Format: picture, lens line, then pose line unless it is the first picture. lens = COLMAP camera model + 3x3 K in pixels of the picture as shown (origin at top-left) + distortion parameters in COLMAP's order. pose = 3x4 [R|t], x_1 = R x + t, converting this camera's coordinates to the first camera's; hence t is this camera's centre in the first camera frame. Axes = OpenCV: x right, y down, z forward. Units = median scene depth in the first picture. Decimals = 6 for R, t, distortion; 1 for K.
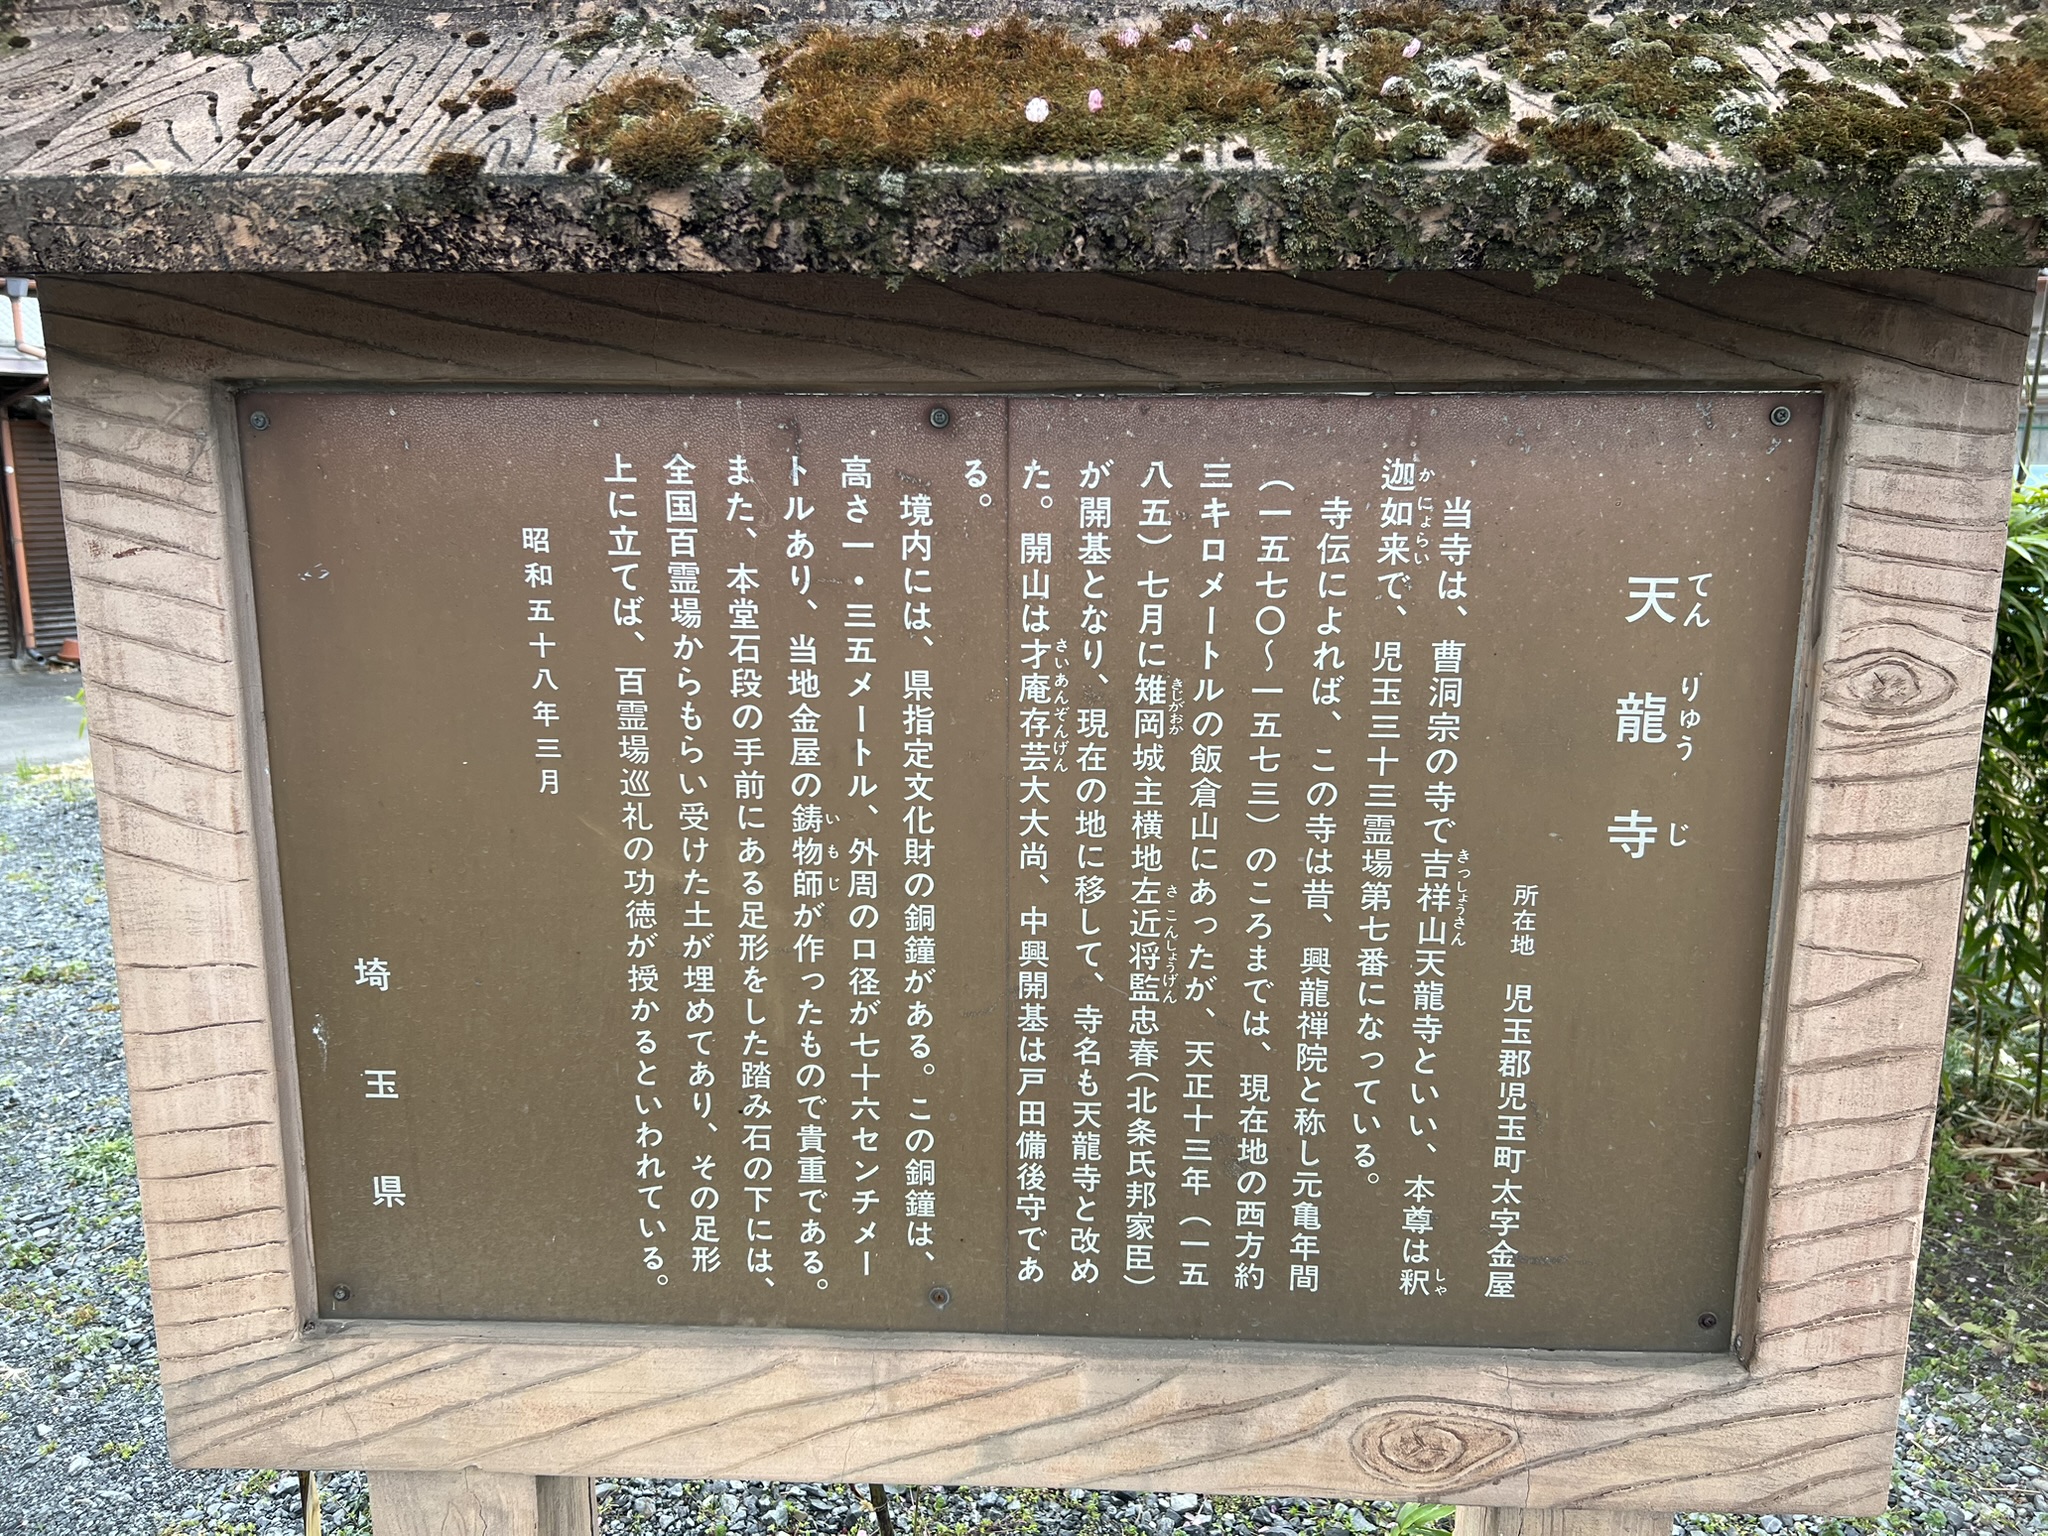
lens RADIAL K [[1544.5, 0, 1028.6], [0, 1544.5, 767.8], [0, 0, 1]] dist [0.058671, 0.000138]
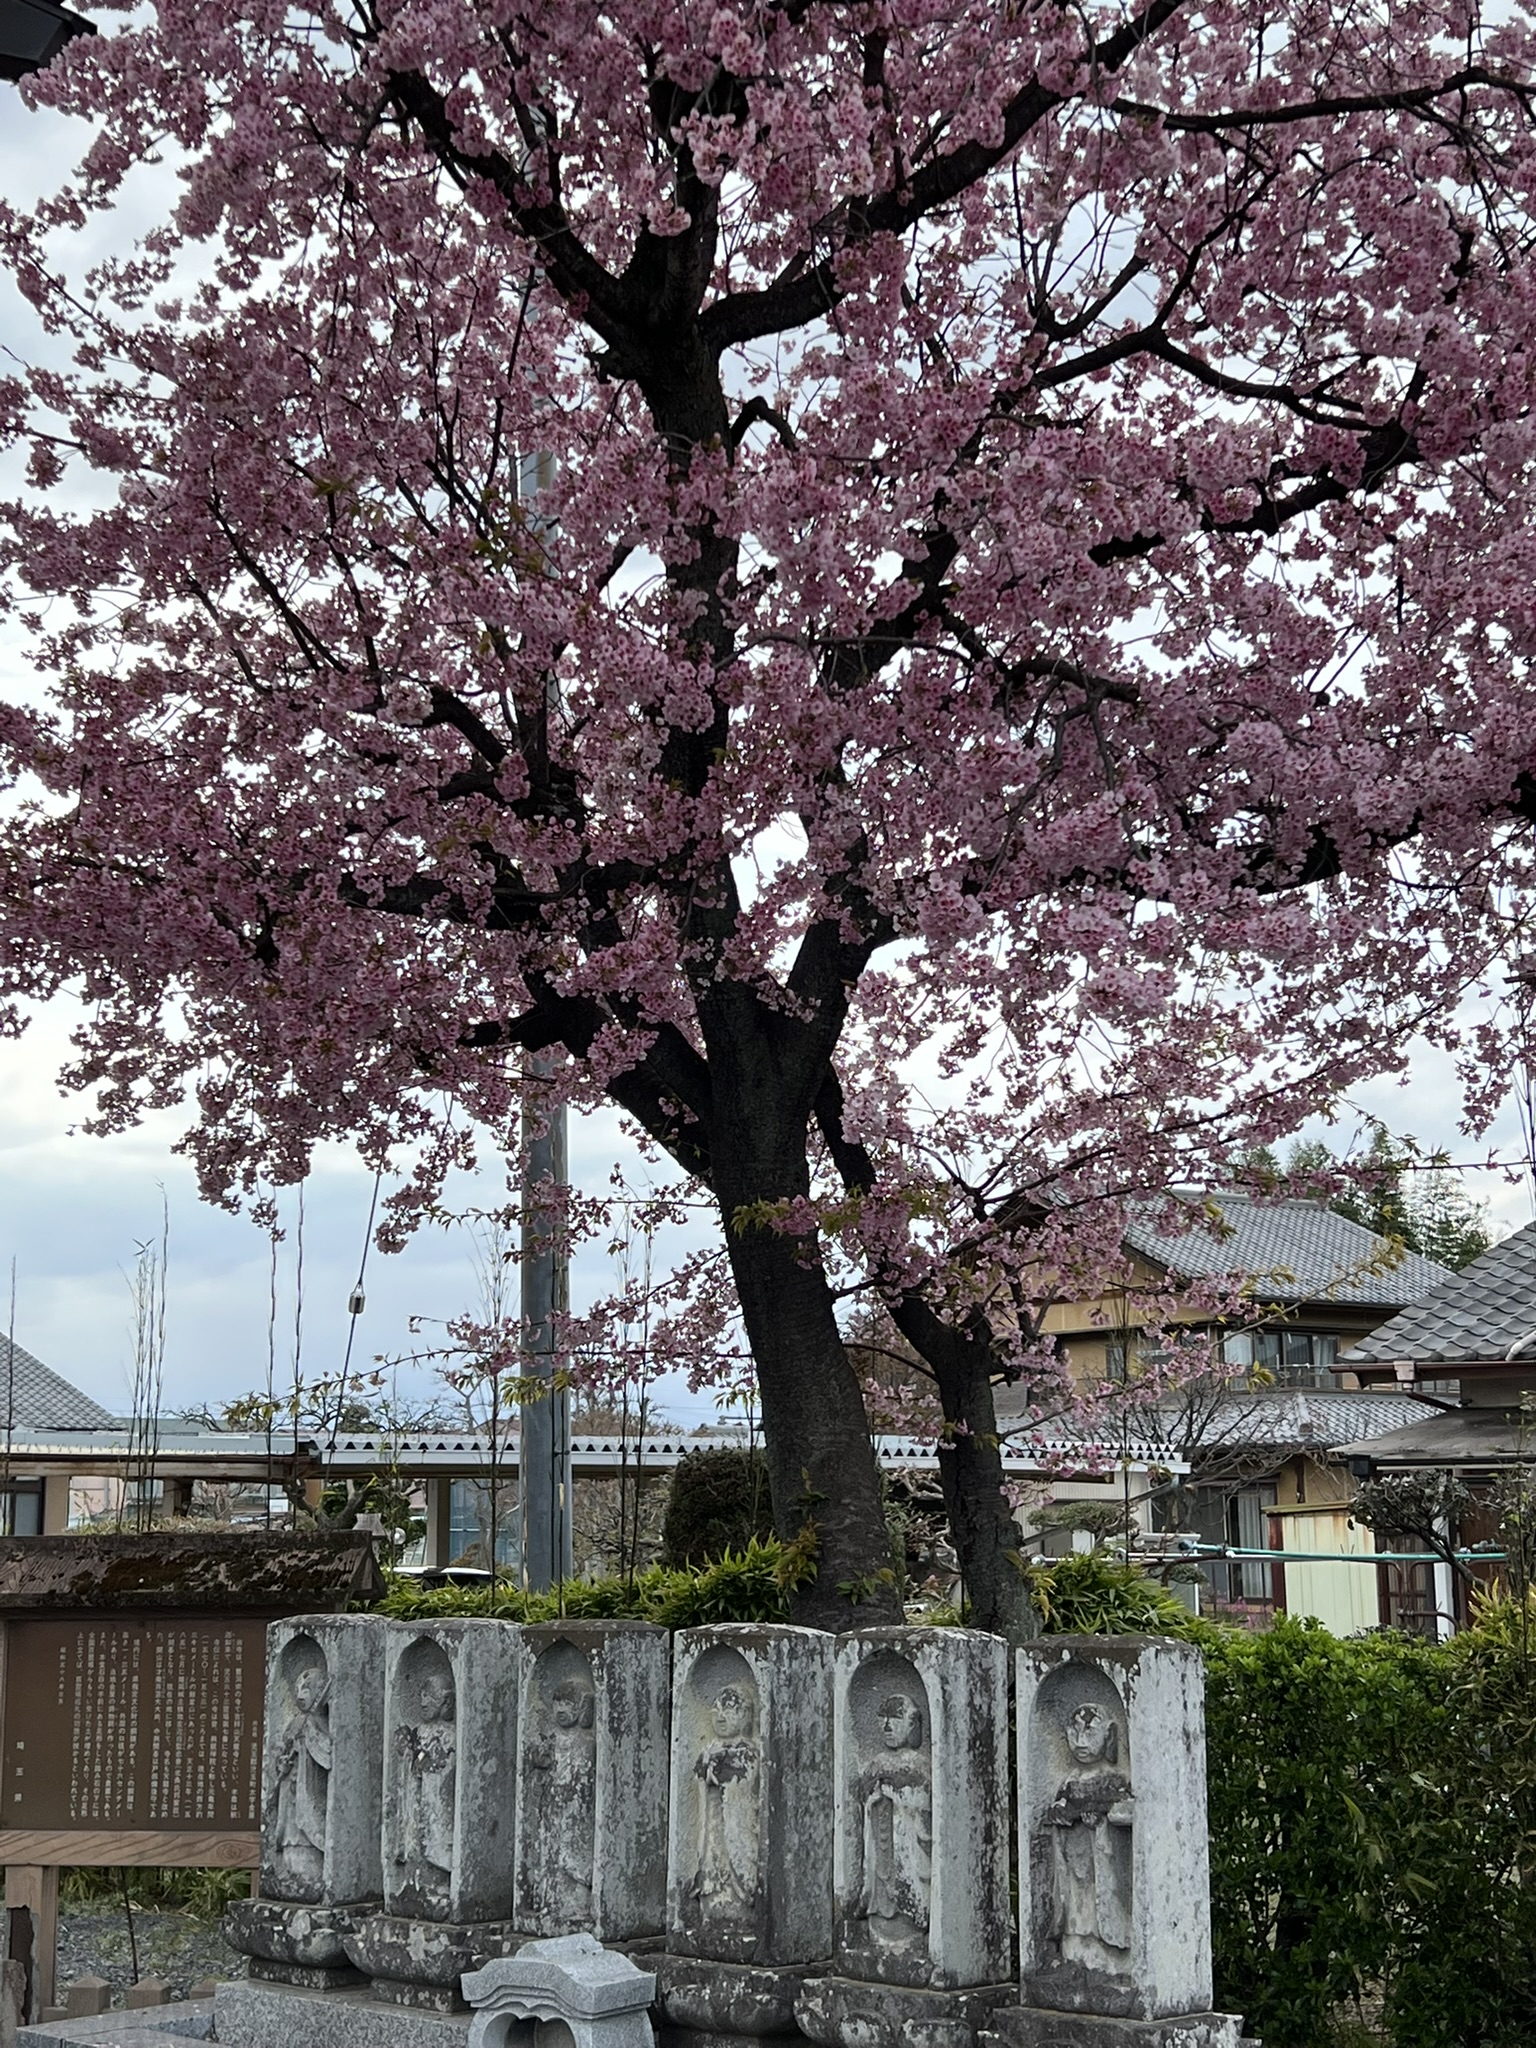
lens RADIAL K [[2686.0, 0, 767.6], [0, 2686.0, 1022.3], [0, 0, 1]] dist [0.041054, 0.000000]
pose [[0.992579, -0.035568, -0.116279, 2.884014], [-0.009692, 0.930081, -0.367226, 1.092251], [0.121211, 0.365628, 0.922835, -7.149820]]
